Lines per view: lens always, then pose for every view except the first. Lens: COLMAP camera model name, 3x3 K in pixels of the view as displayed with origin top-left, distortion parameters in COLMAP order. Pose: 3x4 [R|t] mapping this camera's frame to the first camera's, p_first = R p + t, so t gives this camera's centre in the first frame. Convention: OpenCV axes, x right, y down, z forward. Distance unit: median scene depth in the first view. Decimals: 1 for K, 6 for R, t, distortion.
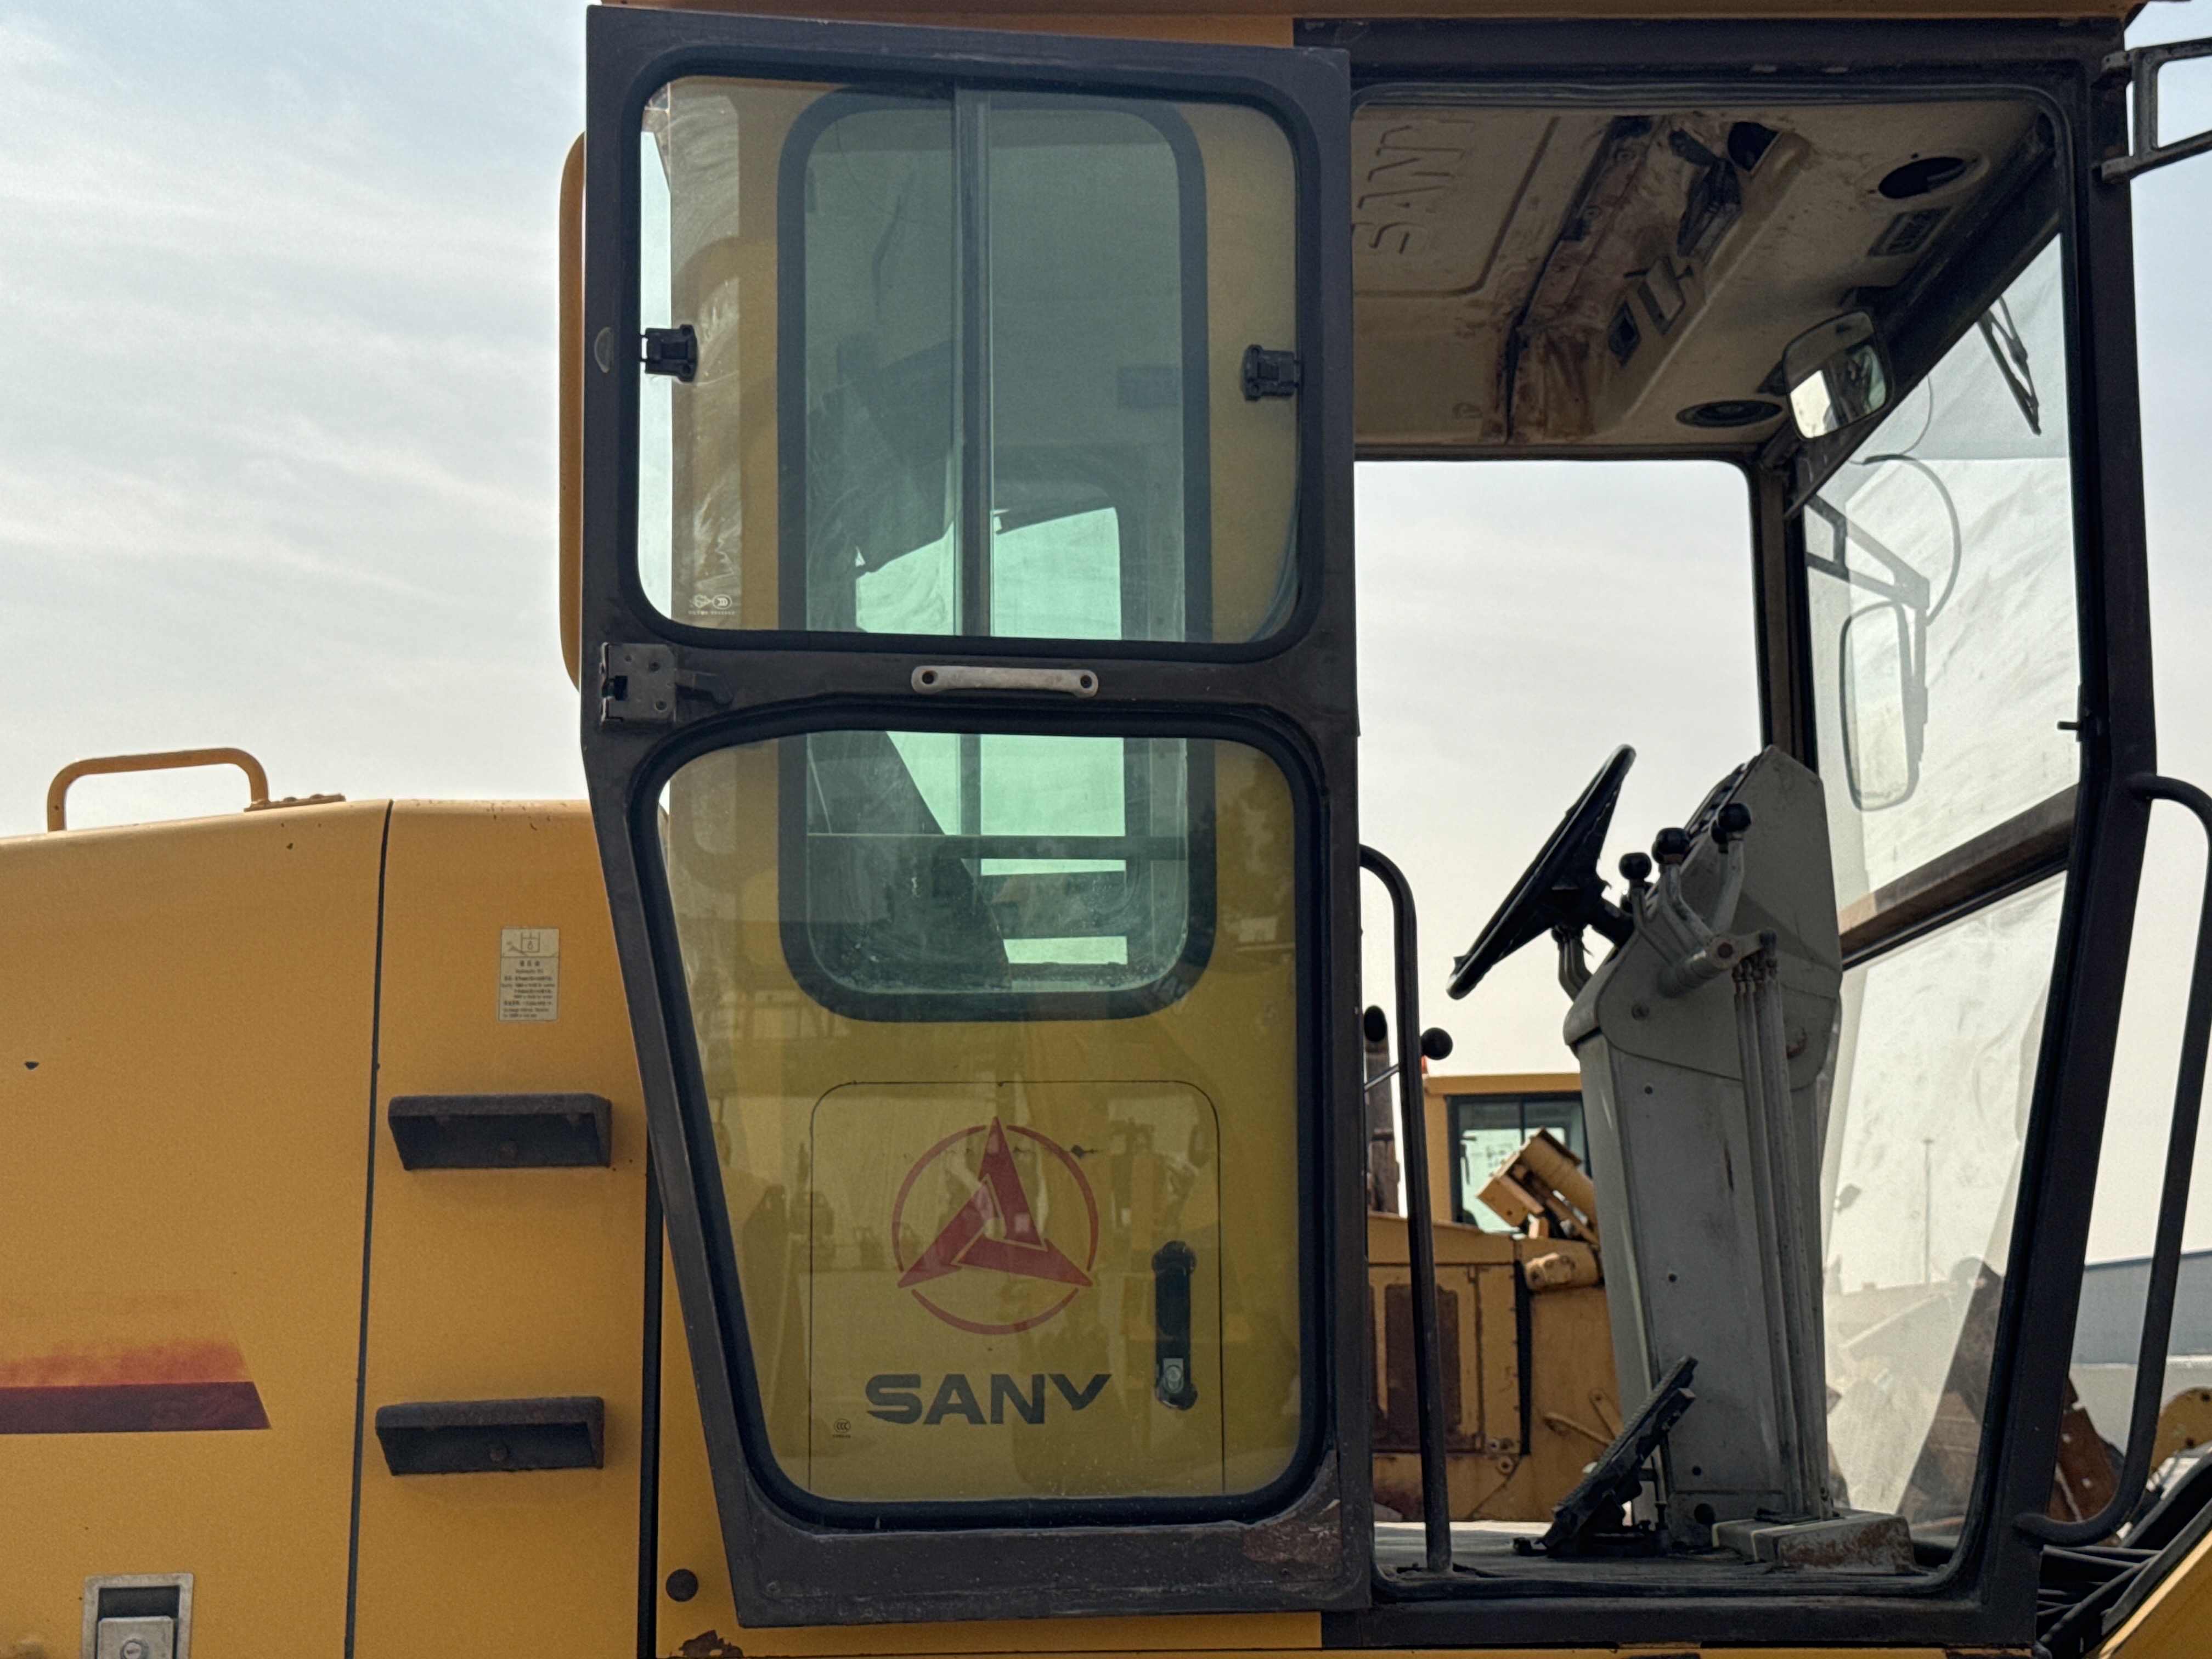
lens RADIAL K [[3242.9, 0, 1100.9], [0, 3242.9, 863.2], [0, 0, 1]] dist [0.210512, -0.427066]
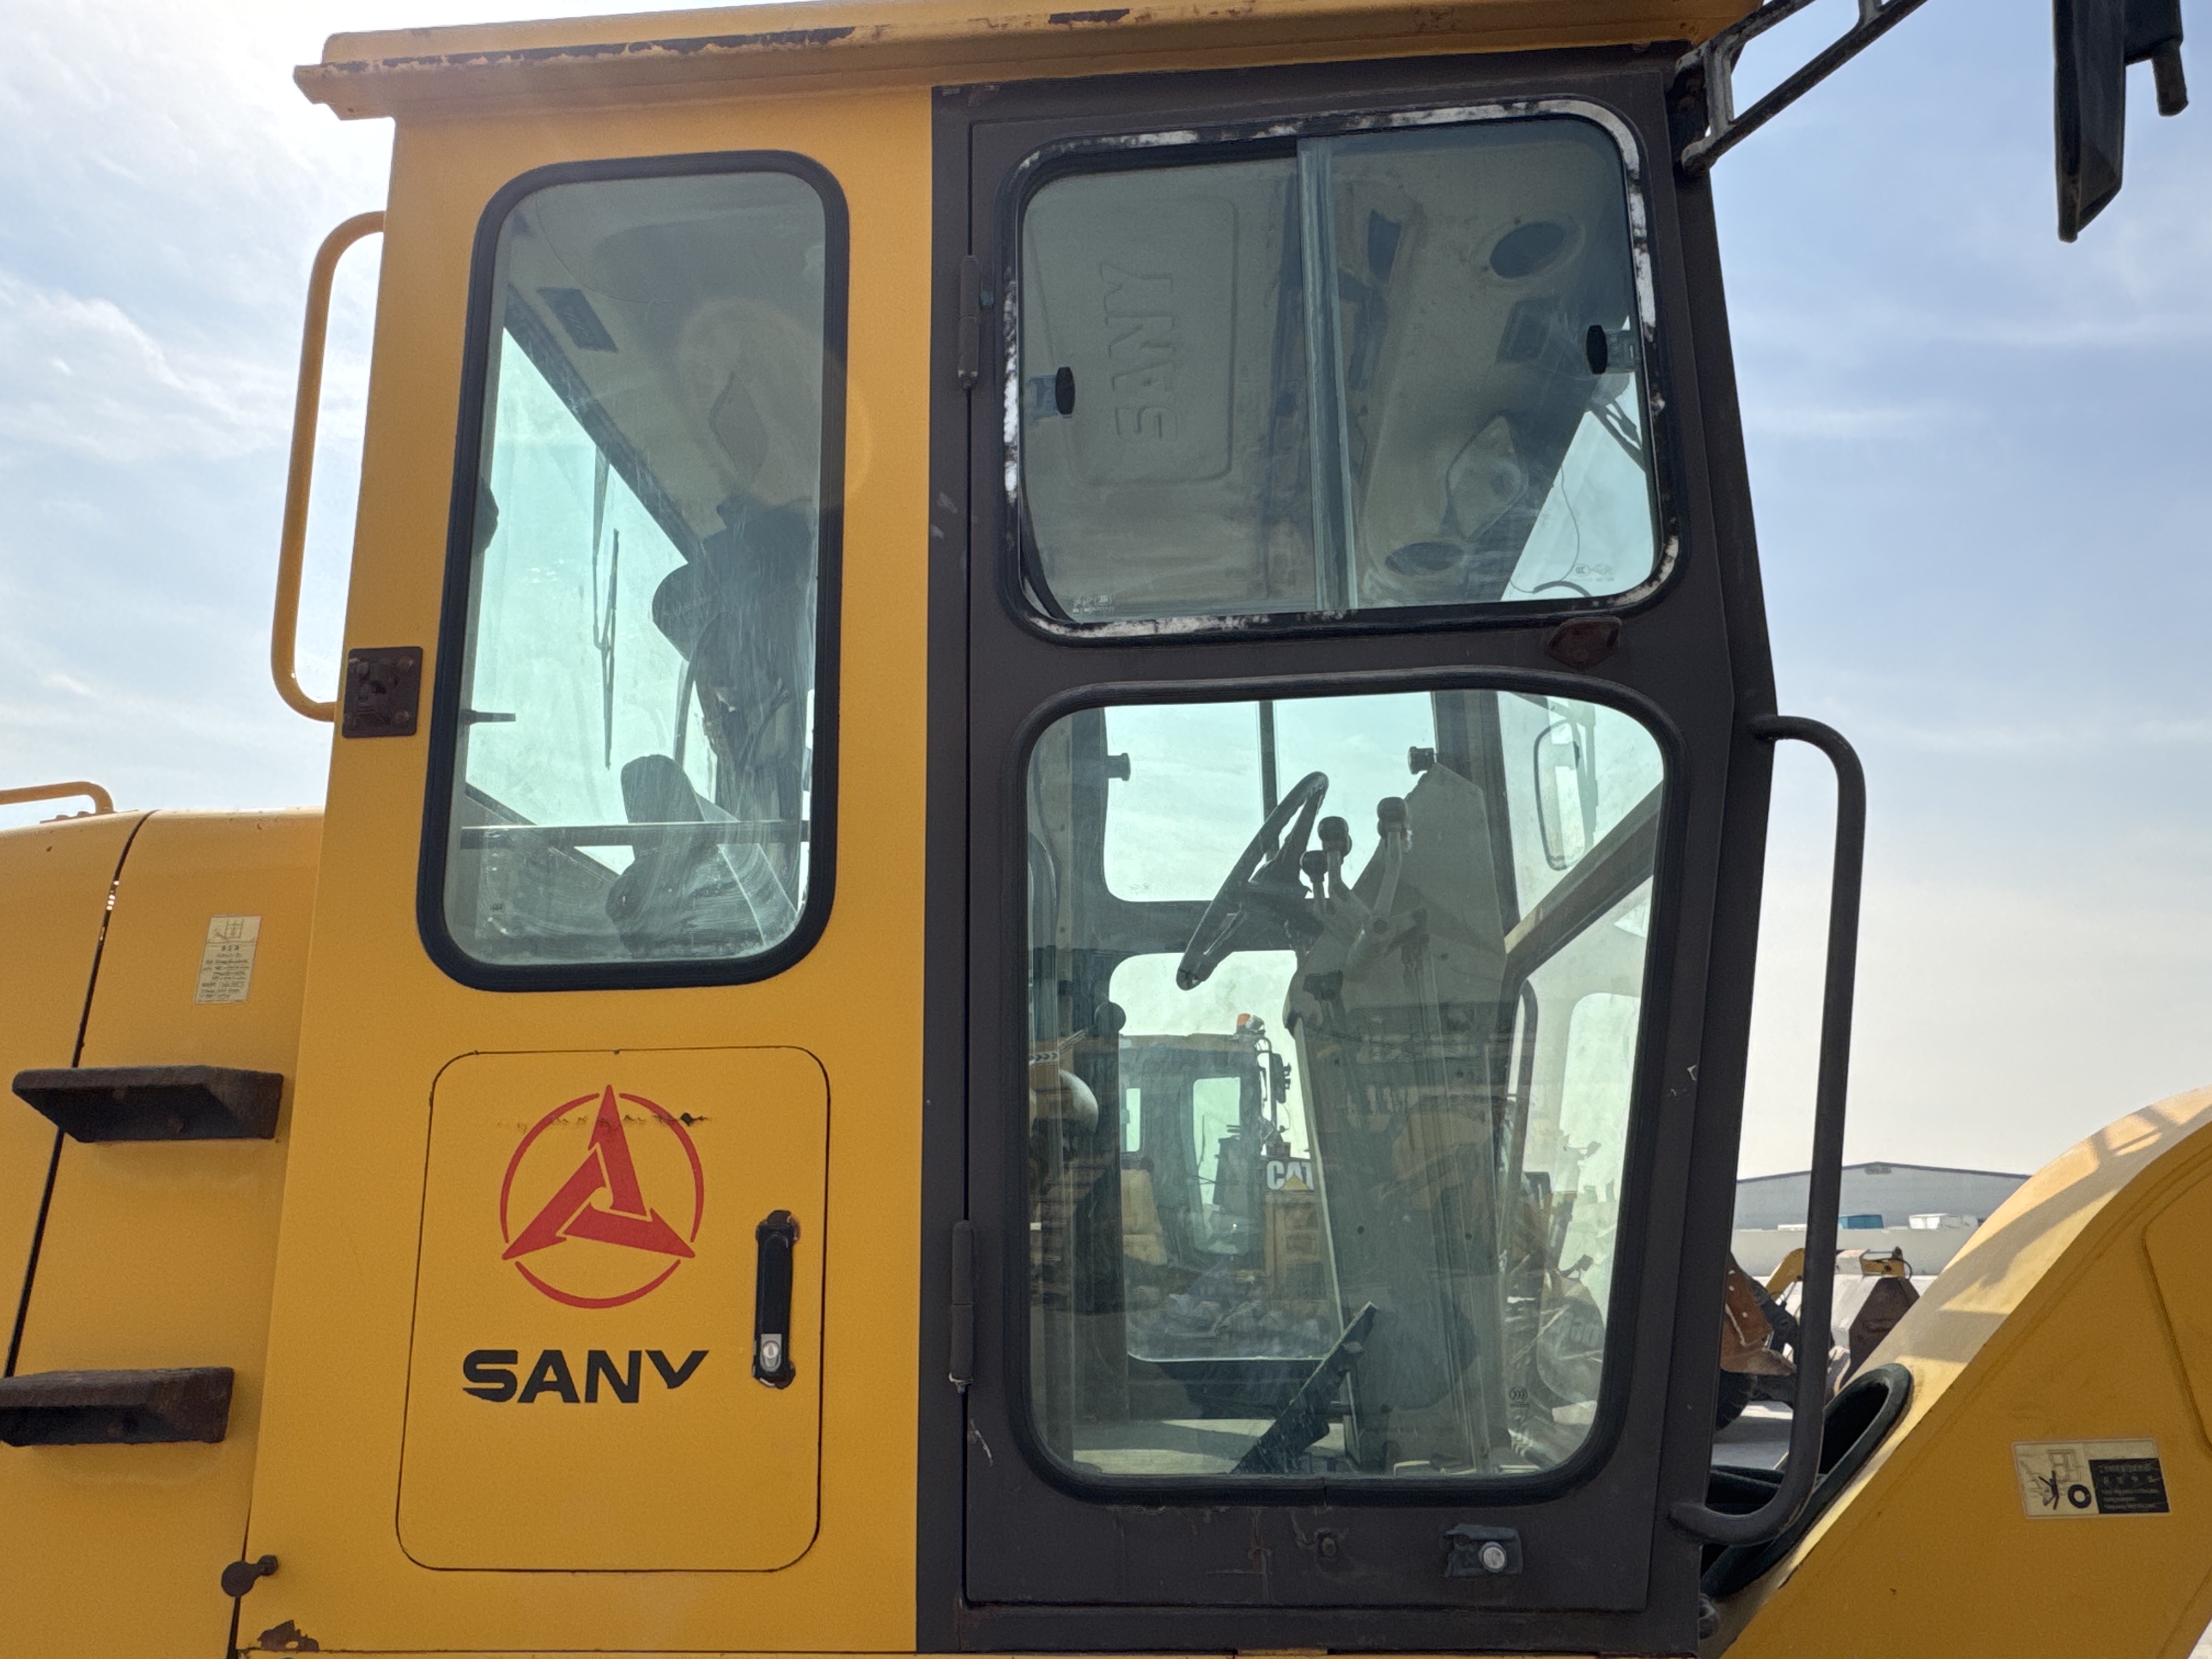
lens RADIAL K [[1494.3, 0, 1098.7], [0, 1494.3, 854.1], [0, 0, 1]] dist [-0.002376, 0.003394]
pose [[0.994159, -0.030193, -0.103616, 0.163069], [0.019944, 0.994931, -0.098560, 0.054362], [0.106066, 0.095918, 0.989722, 0.540615]]
